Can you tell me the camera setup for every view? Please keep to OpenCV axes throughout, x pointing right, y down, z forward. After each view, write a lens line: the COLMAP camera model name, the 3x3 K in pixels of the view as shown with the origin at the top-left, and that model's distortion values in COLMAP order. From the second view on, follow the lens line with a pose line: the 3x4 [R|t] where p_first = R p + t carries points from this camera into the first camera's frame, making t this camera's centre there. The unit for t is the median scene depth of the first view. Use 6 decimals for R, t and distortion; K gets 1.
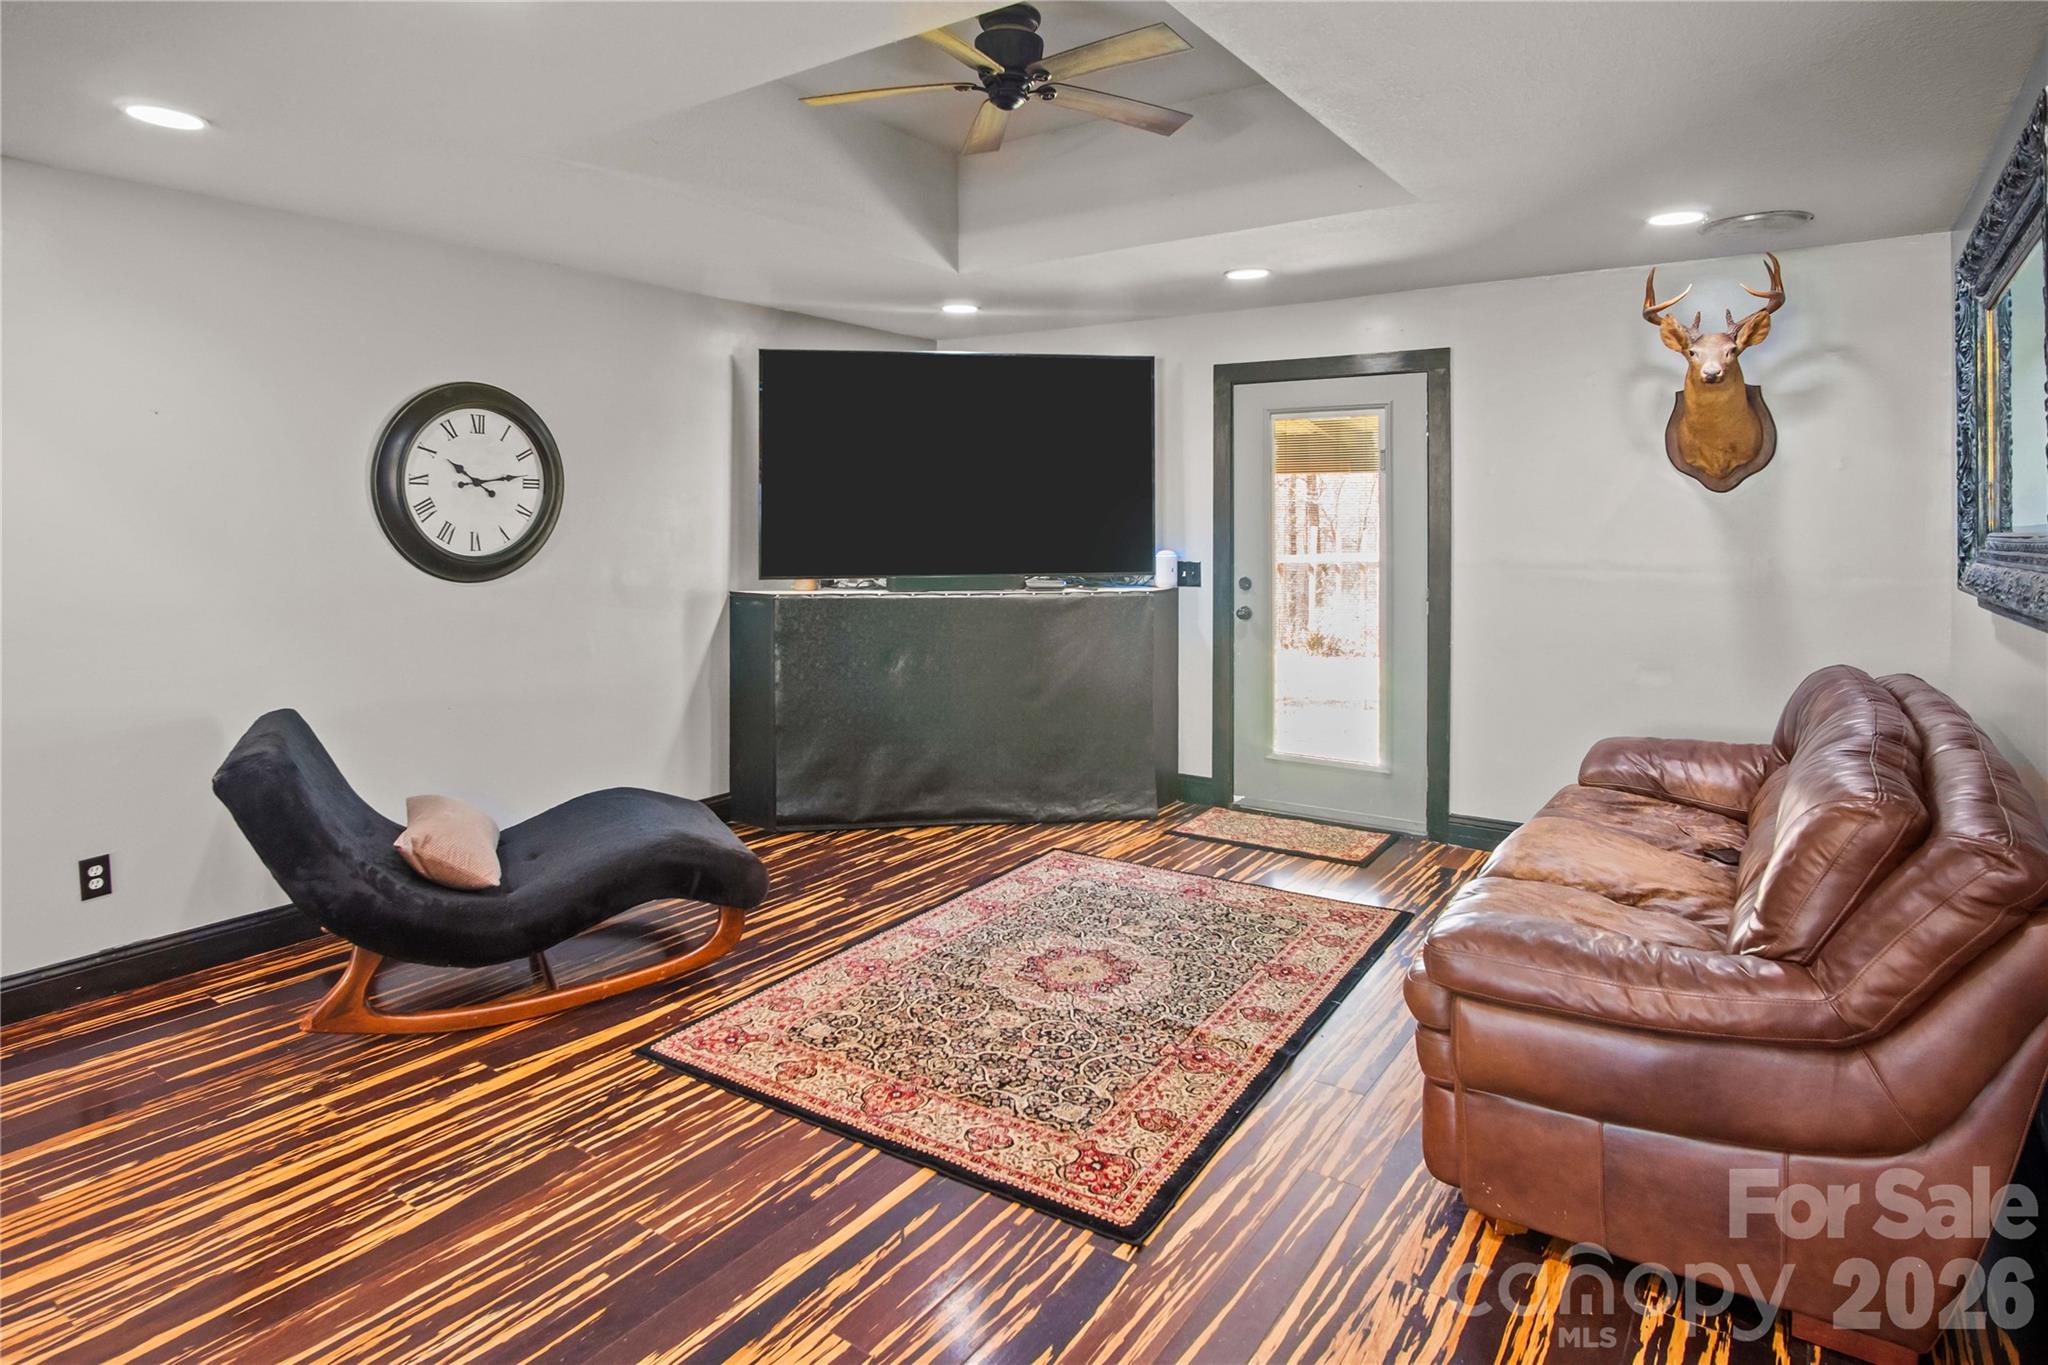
lens RADIAL K [[1136.1, 0, 1009.3], [0, 1136.1, 512.9], [0, 0, 1]] dist [-0.030127, 0.004632]
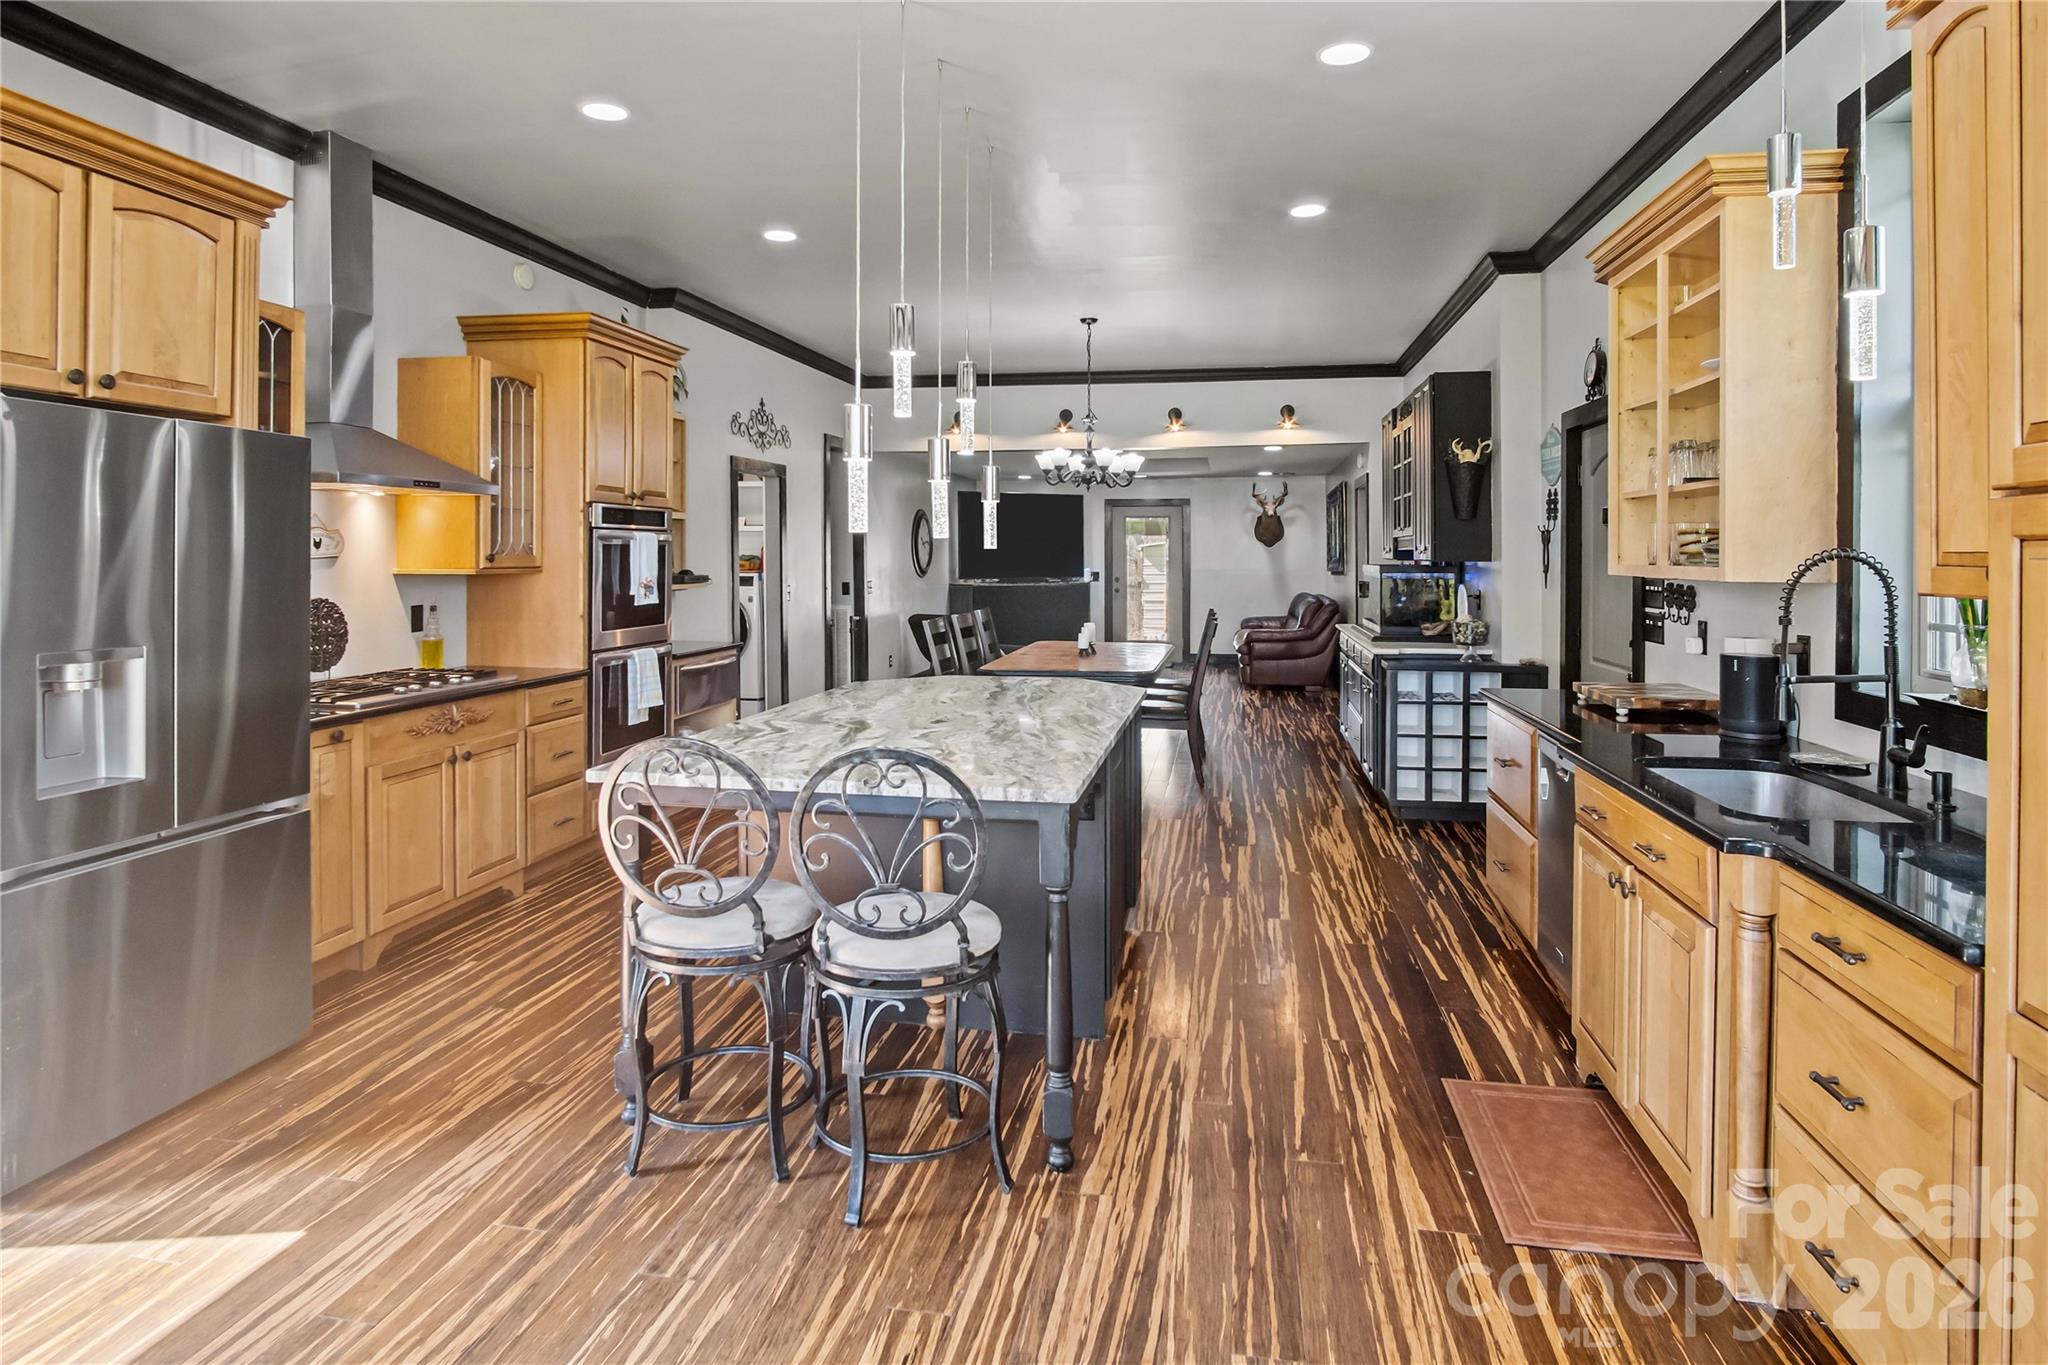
lens RADIAL K [[1136.1, 0, 1009.4], [0, 1136.1, 551.2], [0, 0, 1]] dist [-0.030127, 0.004632]
pose [[0.909375, 0.000088, 0.415978, -1.223910], [0.000684, 0.999998, -0.001707, -0.001192], [-0.415977, 0.001837, 0.909373, -1.450032]]
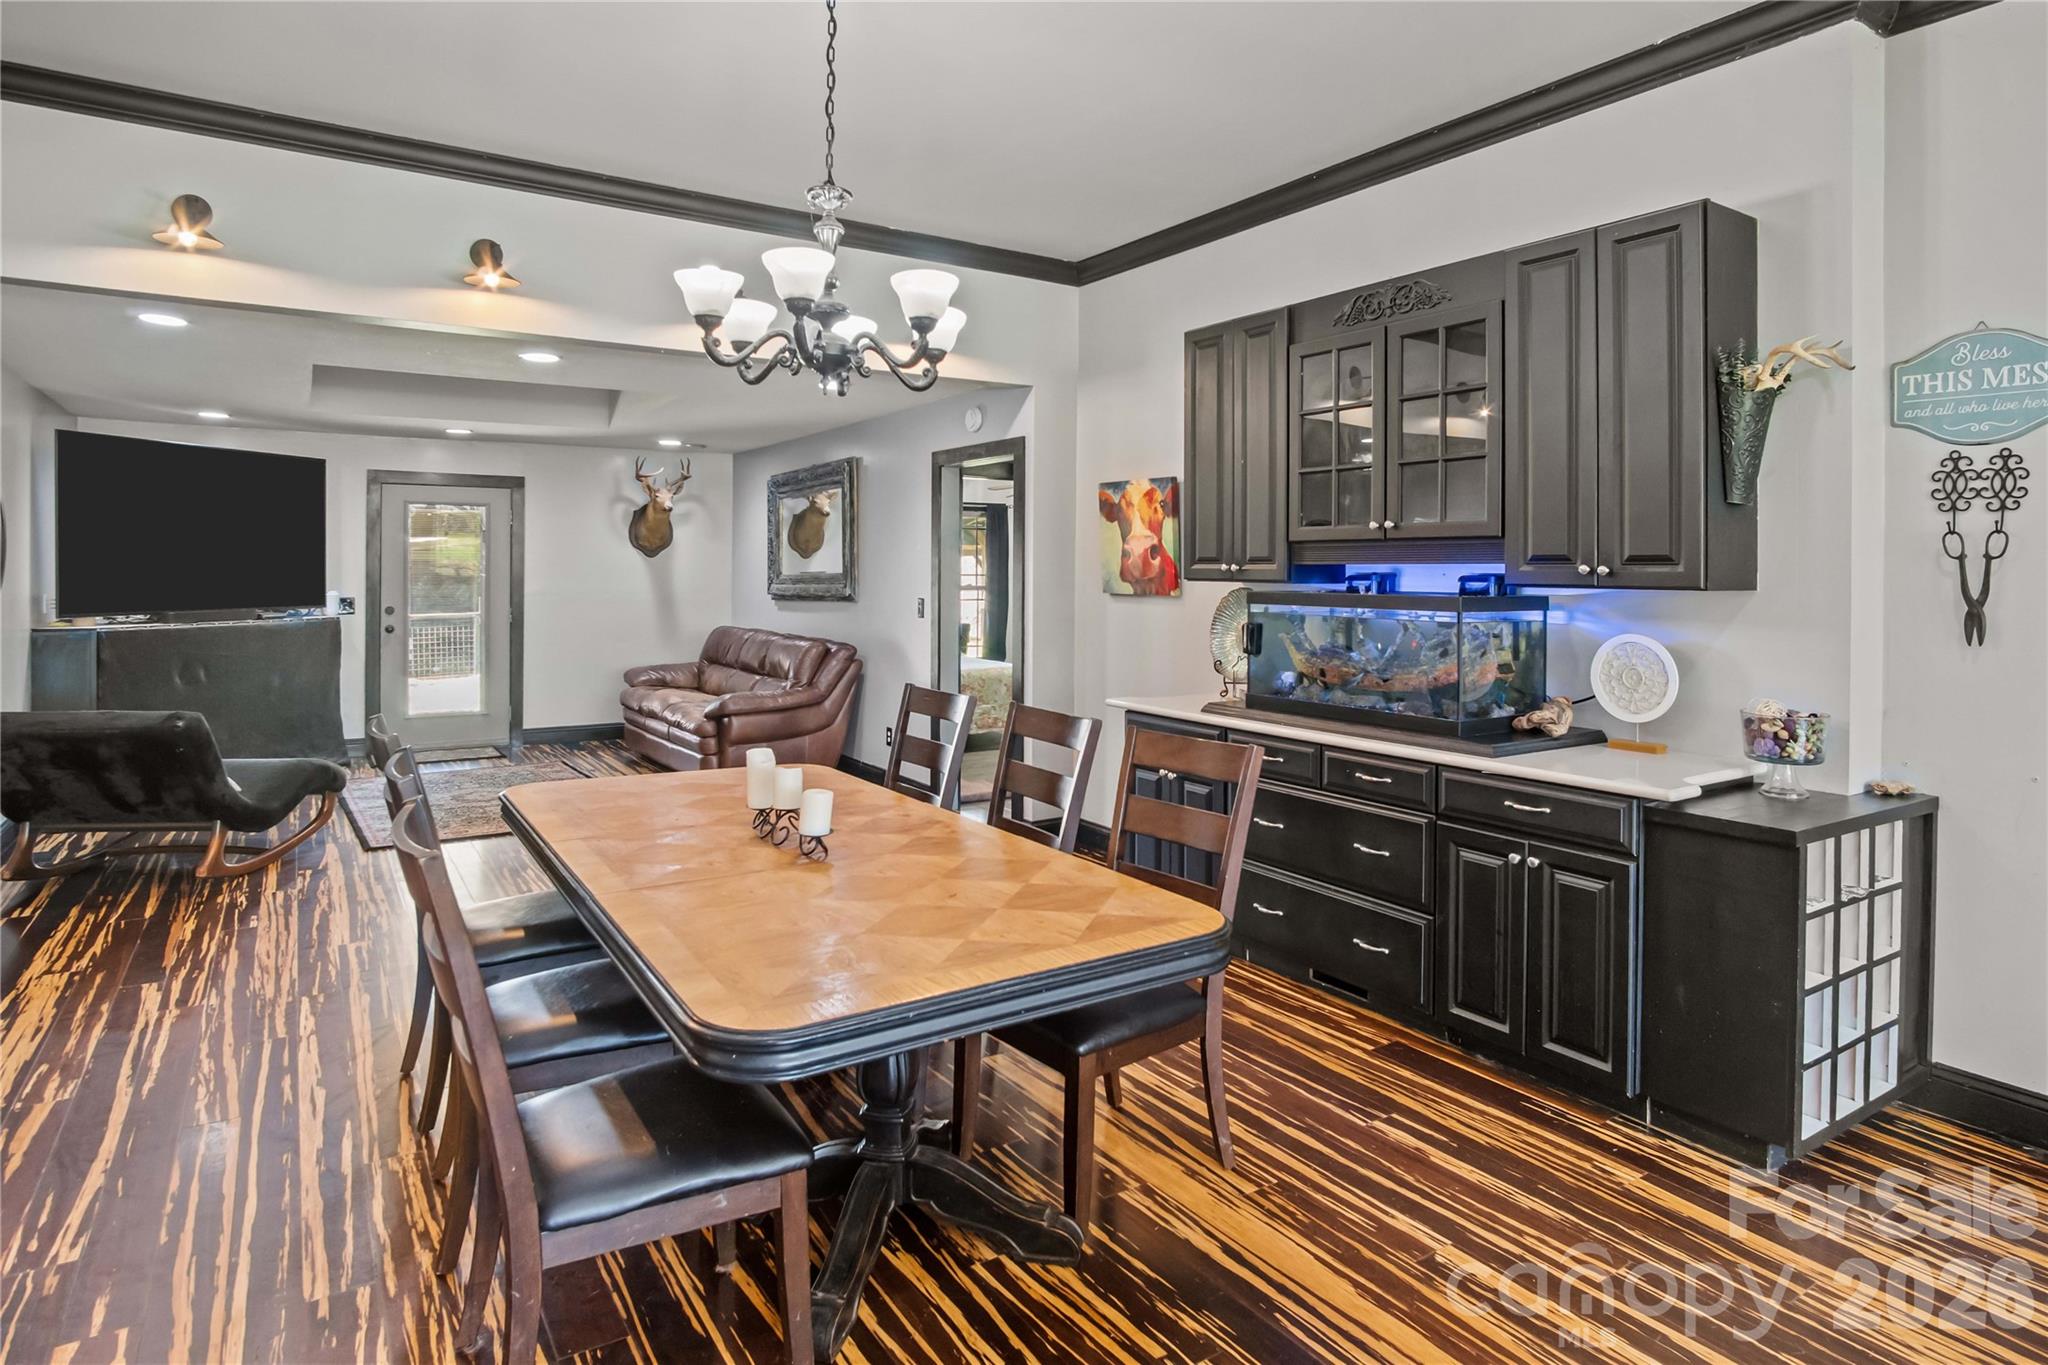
lens RADIAL K [[1136.1, 0, 1029.7], [0, 1136.1, 575.8], [0, 0, 1]] dist [-0.030127, 0.004632]
pose [[0.364398, -0.002317, 0.931240, -0.966505], [-0.006928, 0.999962, 0.005199, 0.000140], [-0.931218, -0.008346, 0.364368, -0.412871]]
